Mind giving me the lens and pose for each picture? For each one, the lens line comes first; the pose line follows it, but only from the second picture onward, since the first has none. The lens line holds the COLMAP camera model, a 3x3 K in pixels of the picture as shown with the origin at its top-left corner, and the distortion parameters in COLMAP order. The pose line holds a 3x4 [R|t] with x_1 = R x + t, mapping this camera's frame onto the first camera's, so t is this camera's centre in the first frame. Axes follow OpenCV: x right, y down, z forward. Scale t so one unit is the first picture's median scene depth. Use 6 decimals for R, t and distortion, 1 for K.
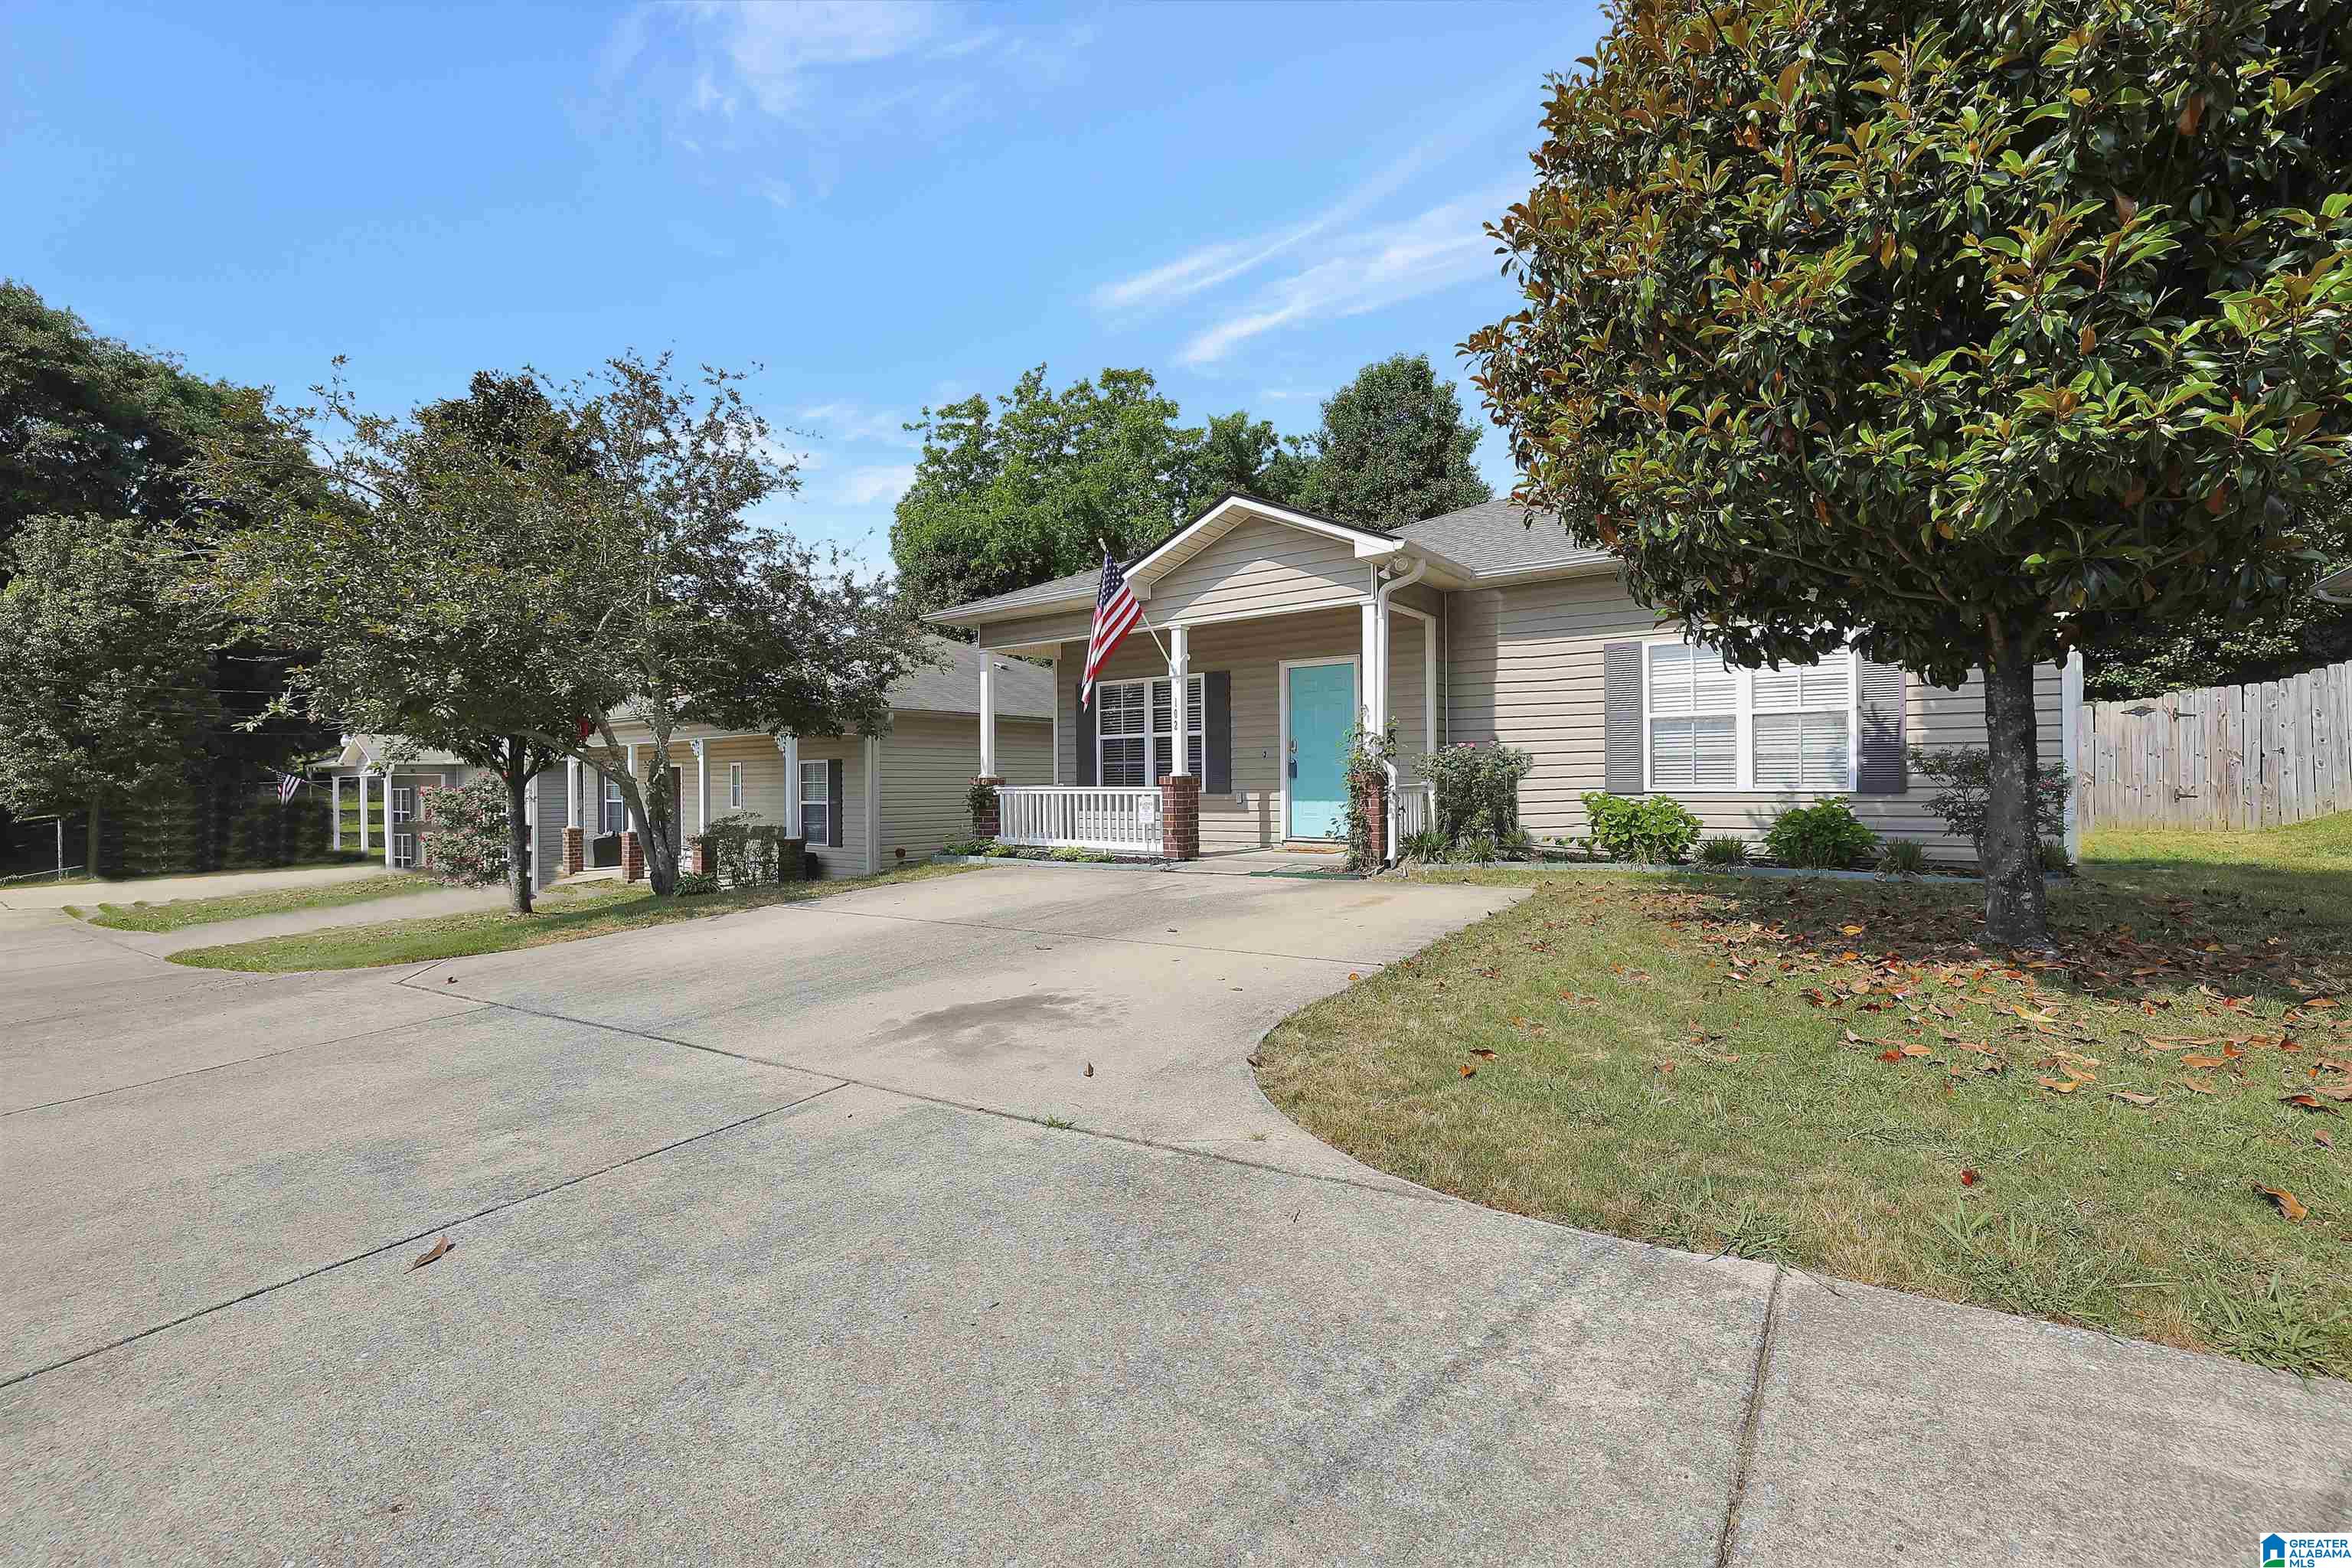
lens RADIAL K [[1003.9, 0, 1176.0], [0, 1003.9, 784.0], [0, 0, 1]] dist [-0.042493, 0.013196]
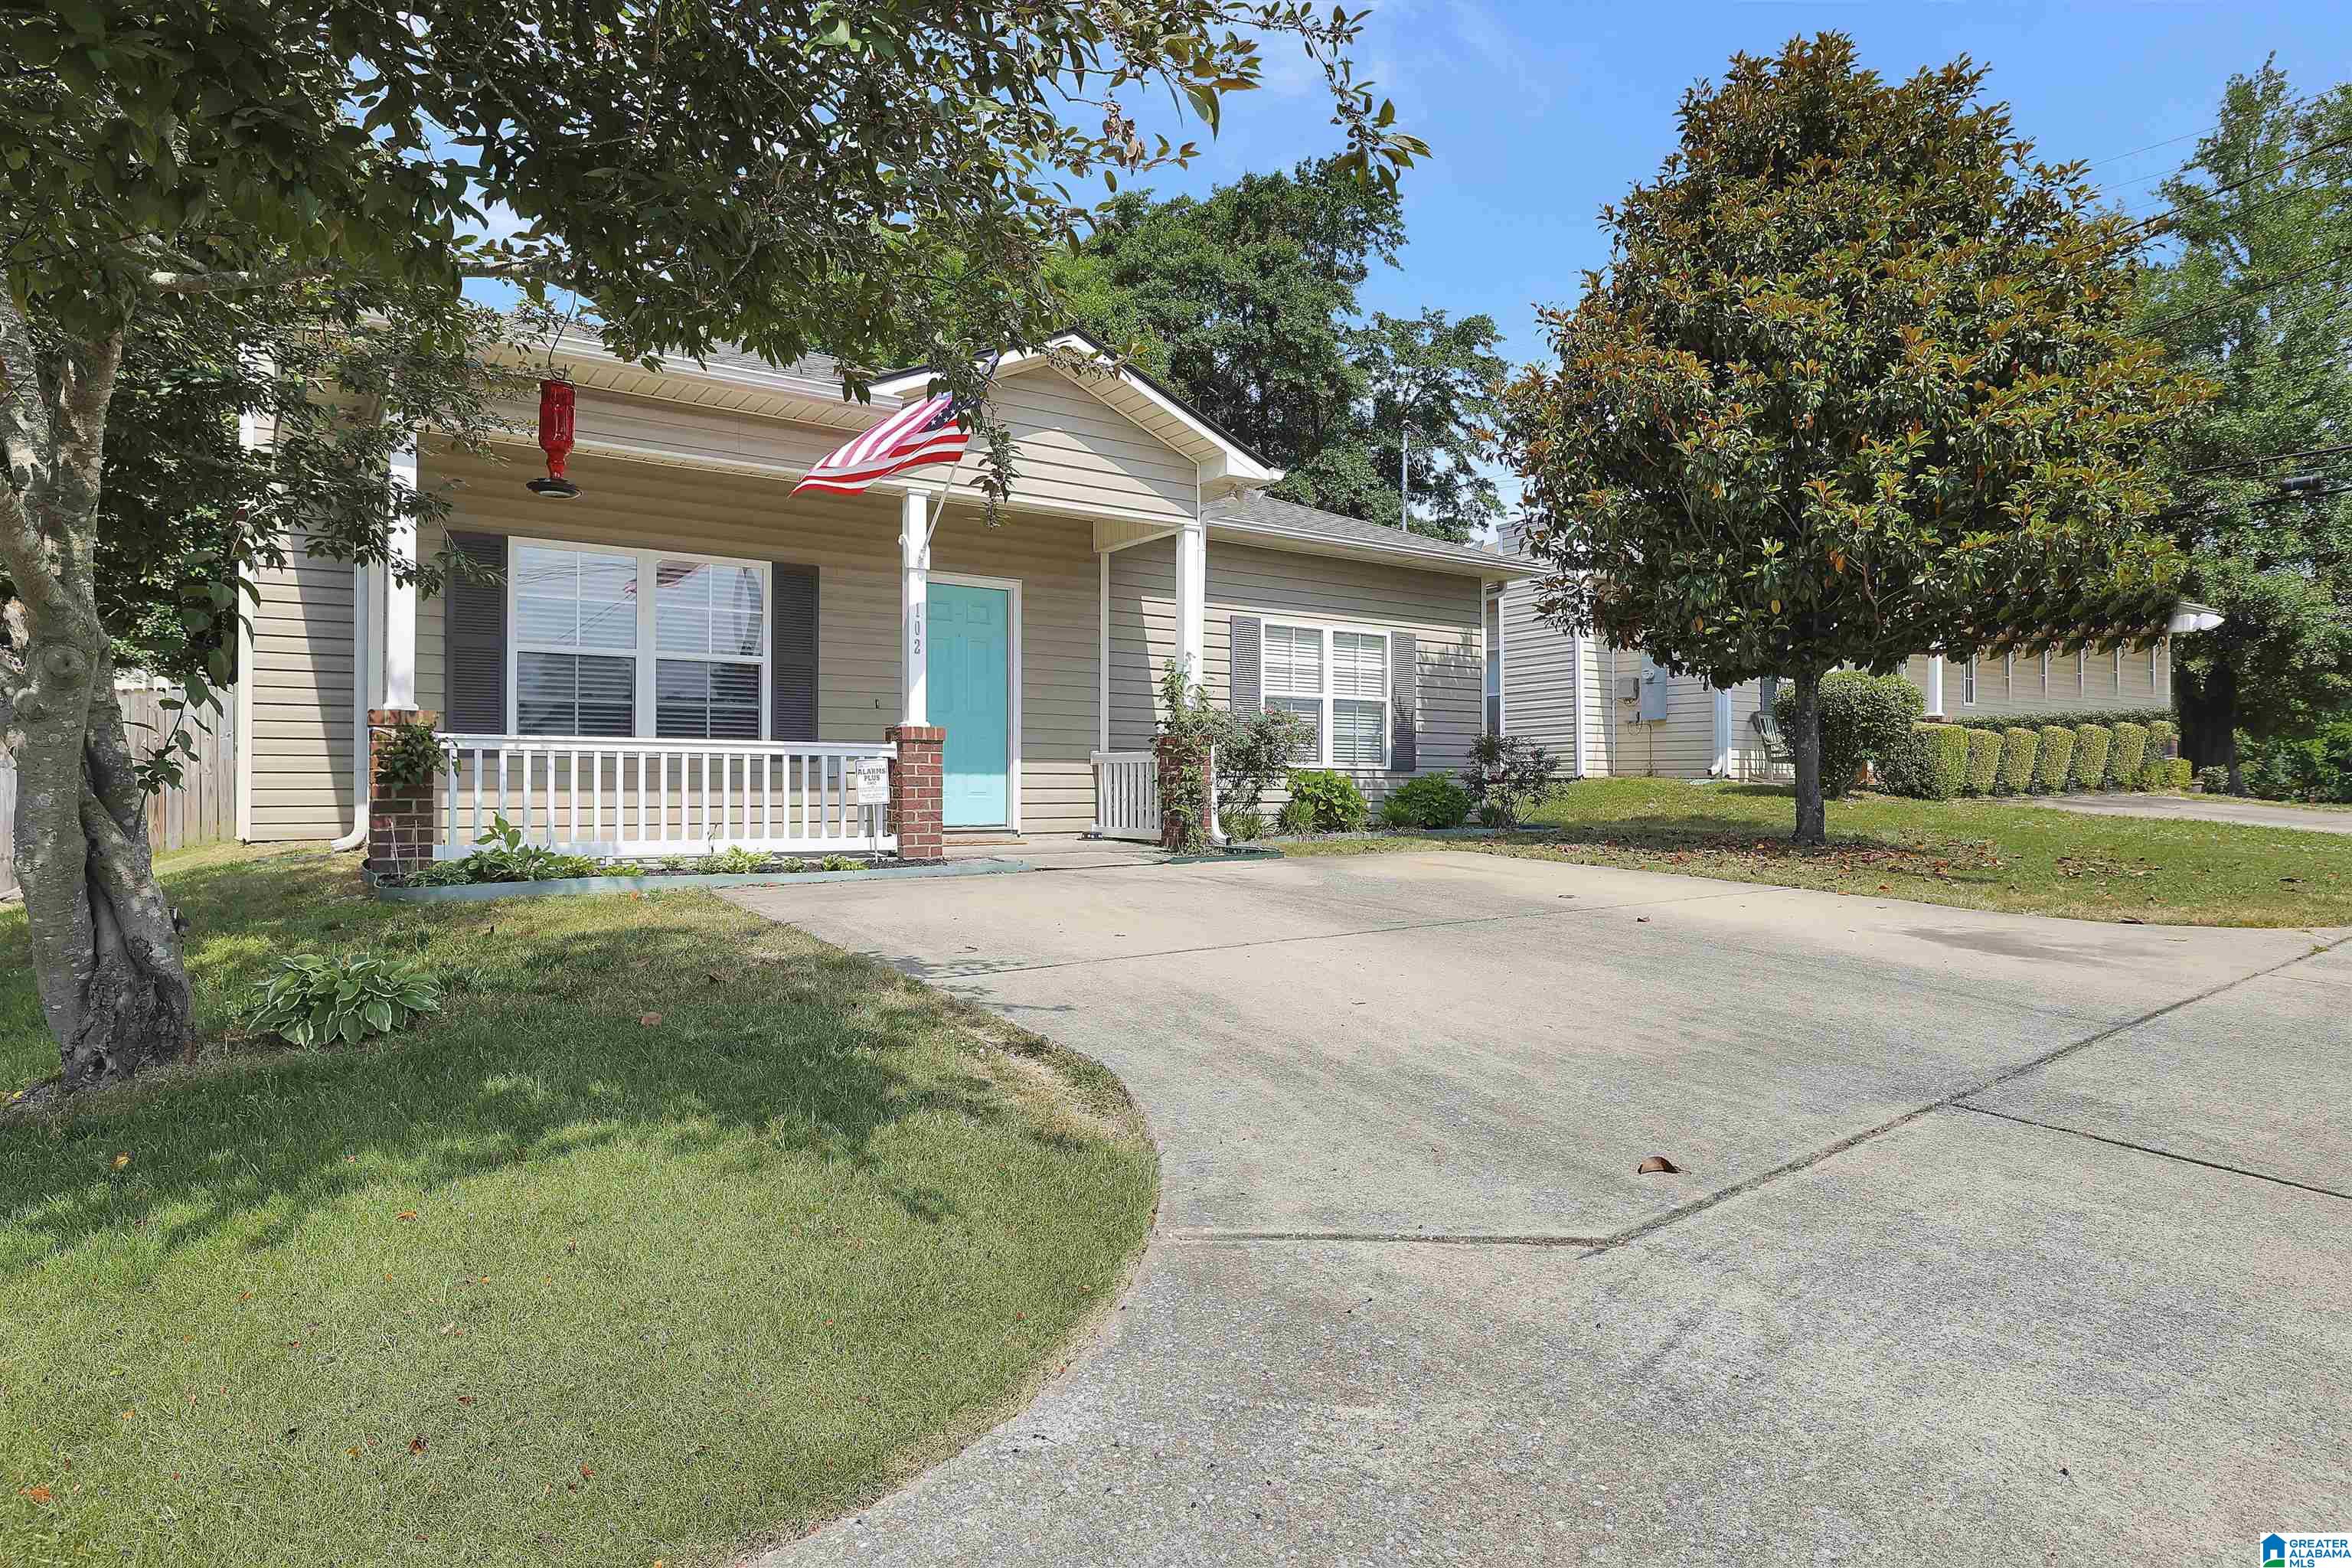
lens RADIAL K [[1331.7, 0, 1176.0], [0, 1331.7, 784.0], [0, 0, 1]] dist [0.034260, 0.000042]
pose [[0.321589, 0.013336, 0.946785, -0.837352], [-0.005254, 0.999911, -0.012300, 0.041492], [-0.946865, -0.001019, 0.321630, 0.648256]]
